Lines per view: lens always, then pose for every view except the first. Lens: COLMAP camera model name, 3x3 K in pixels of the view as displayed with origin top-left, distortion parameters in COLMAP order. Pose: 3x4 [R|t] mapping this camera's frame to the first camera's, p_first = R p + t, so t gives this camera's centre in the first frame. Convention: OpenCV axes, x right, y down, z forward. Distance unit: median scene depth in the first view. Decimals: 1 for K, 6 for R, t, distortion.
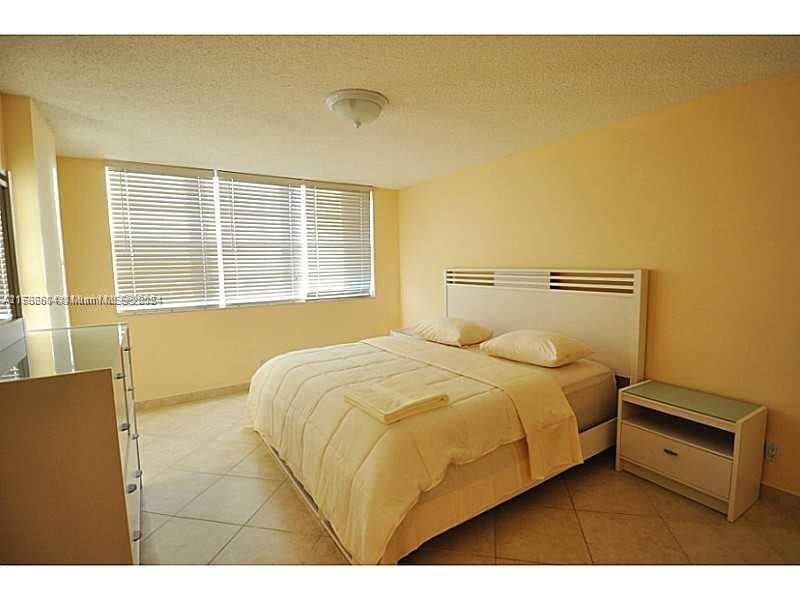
lens RADIAL K [[392.6, 0, 407.8], [0, 392.6, 301.4], [0, 0, 1]] dist [-0.009796, -0.005560]
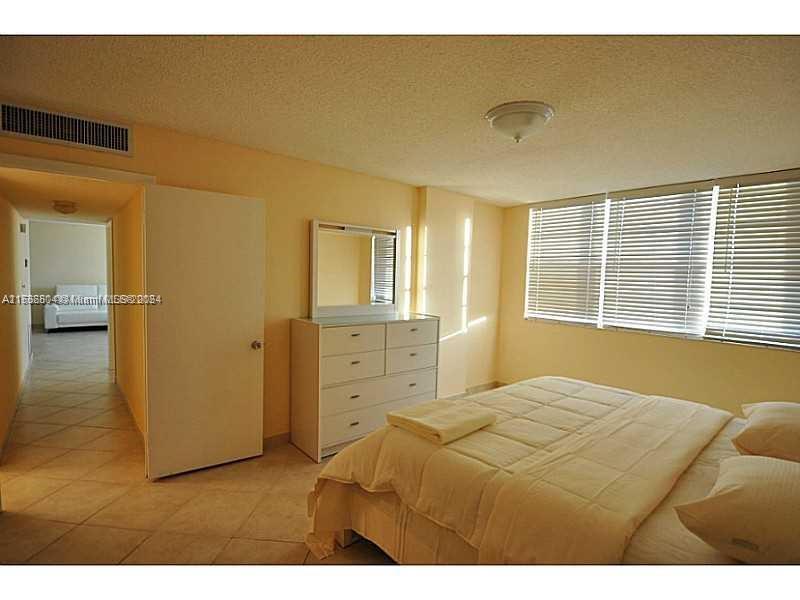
lens RADIAL K [[392.6, 0, 403.6], [0, 392.6, 299.2], [0, 0, 1]] dist [-0.009796, -0.005560]
pose [[0.118117, 0.074442, -0.990205, 0.806540], [-0.132458, 0.989456, 0.058585, -0.086691], [0.984126, 0.124241, 0.126732, 0.656797]]
